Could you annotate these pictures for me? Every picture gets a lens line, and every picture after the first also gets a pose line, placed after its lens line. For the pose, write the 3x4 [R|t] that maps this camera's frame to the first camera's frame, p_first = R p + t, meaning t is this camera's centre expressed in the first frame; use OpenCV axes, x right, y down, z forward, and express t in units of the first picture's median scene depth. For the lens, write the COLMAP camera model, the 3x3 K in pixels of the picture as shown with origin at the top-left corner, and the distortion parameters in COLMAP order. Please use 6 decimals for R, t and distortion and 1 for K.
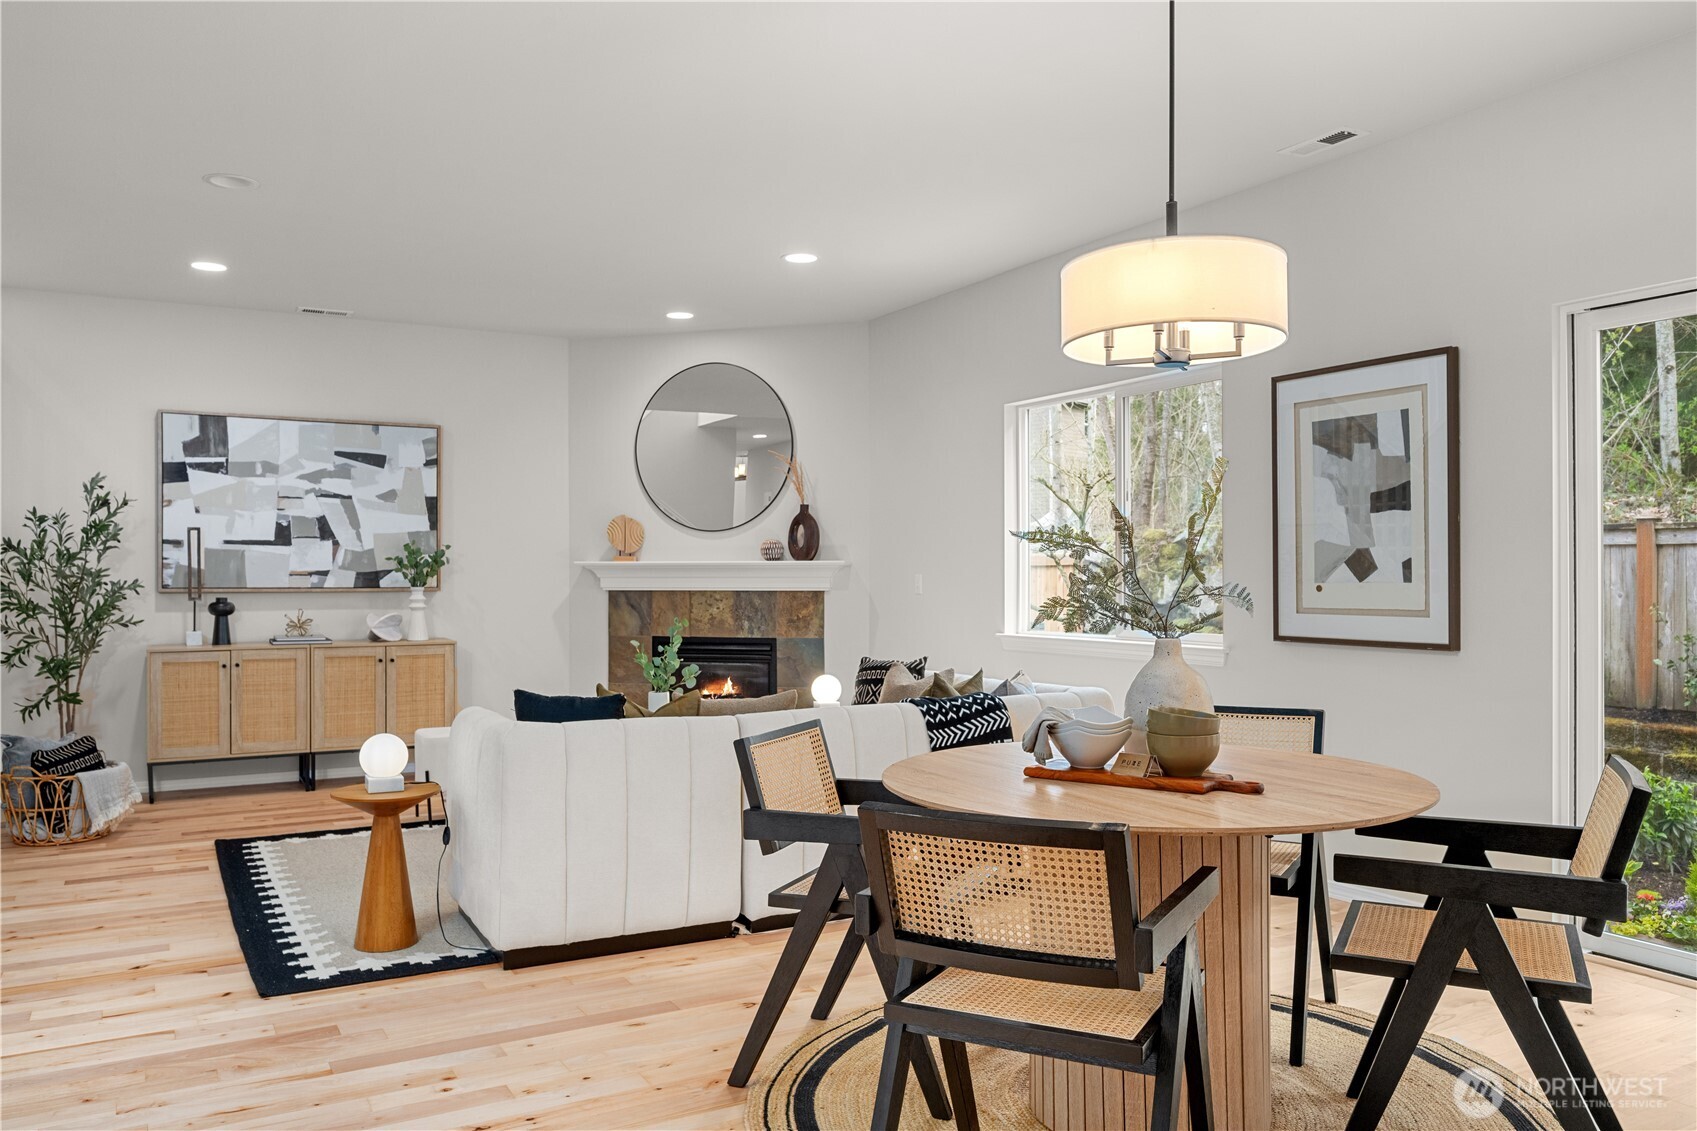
lens RADIAL K [[1233.1, 0, 847.3], [0, 1233.1, 575.5], [0, 0, 1]] dist [0.016255, 0.002098]
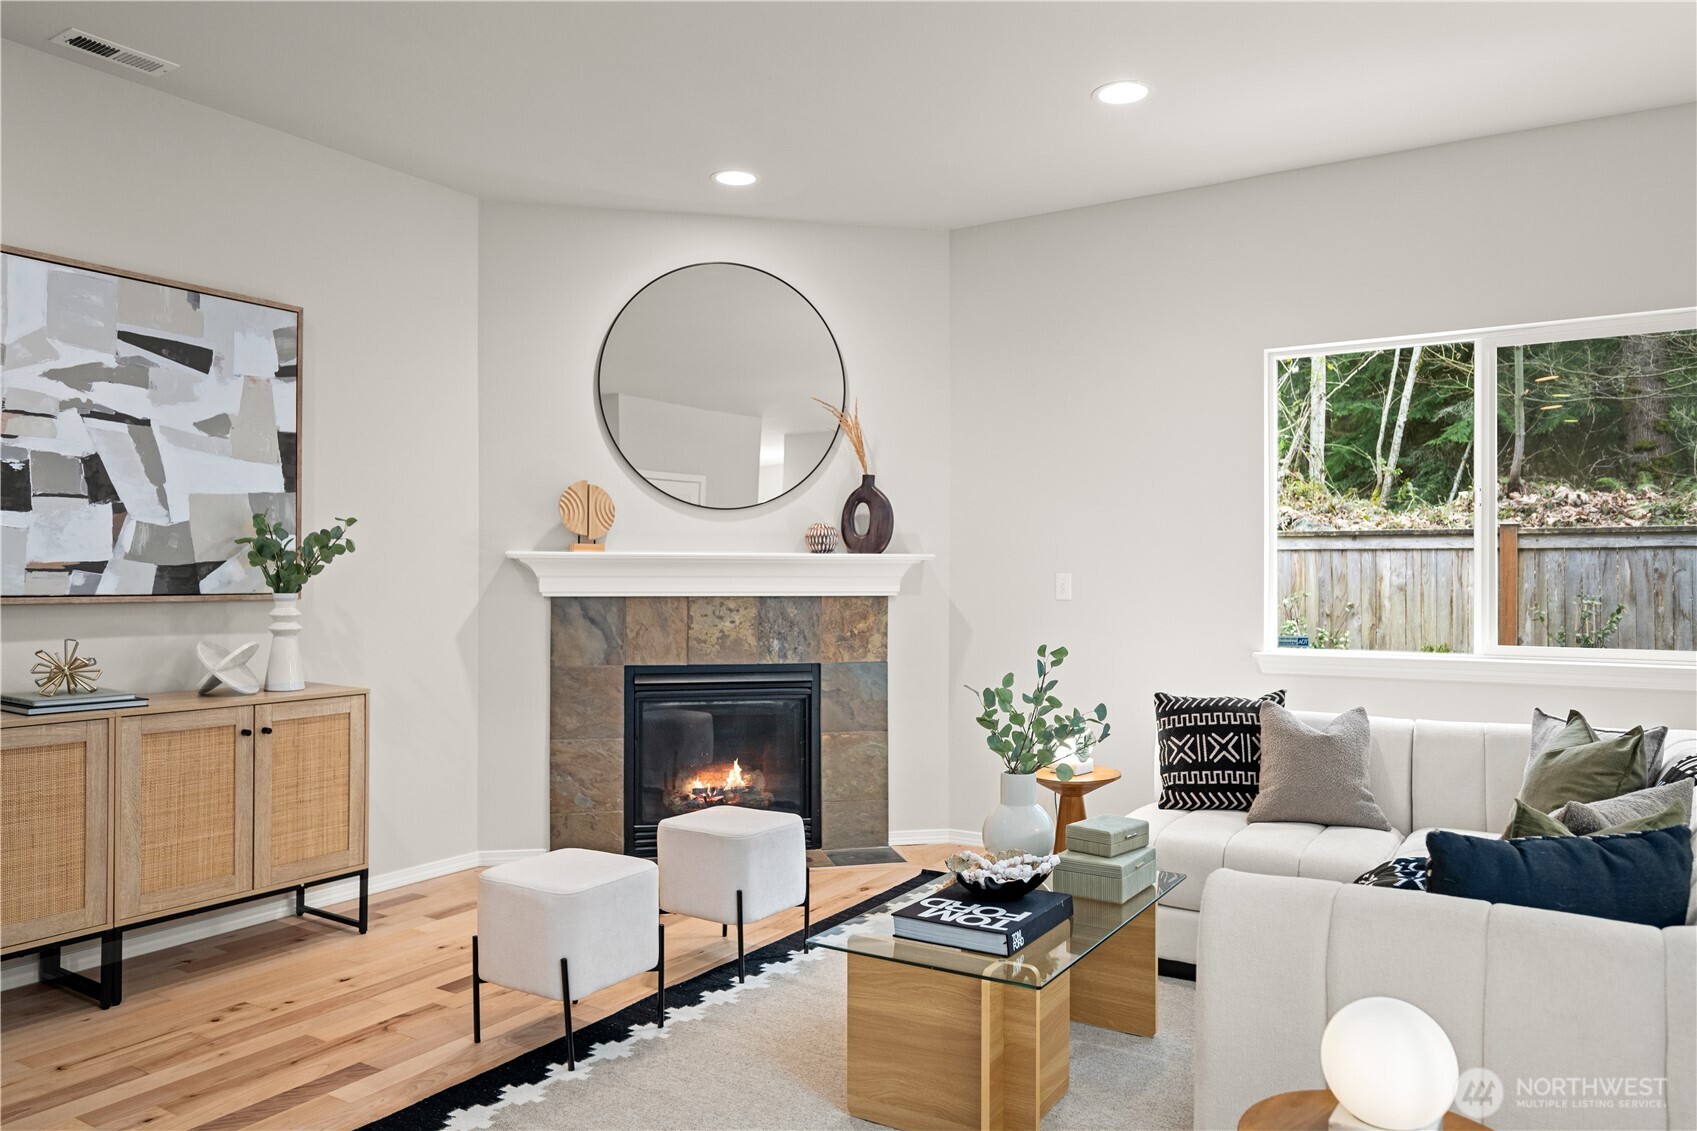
lens RADIAL K [[1160.9, 0, 849.9], [0, 1160.9, 571.4], [0, 0, 1]] dist [0.002146, -0.002853]
pose [[0.880214, 0.004678, 0.474554, -0.366871], [-0.002942, 0.999986, -0.004399, 0.001192], [-0.474568, 0.002476, 0.880215, 0.418289]]
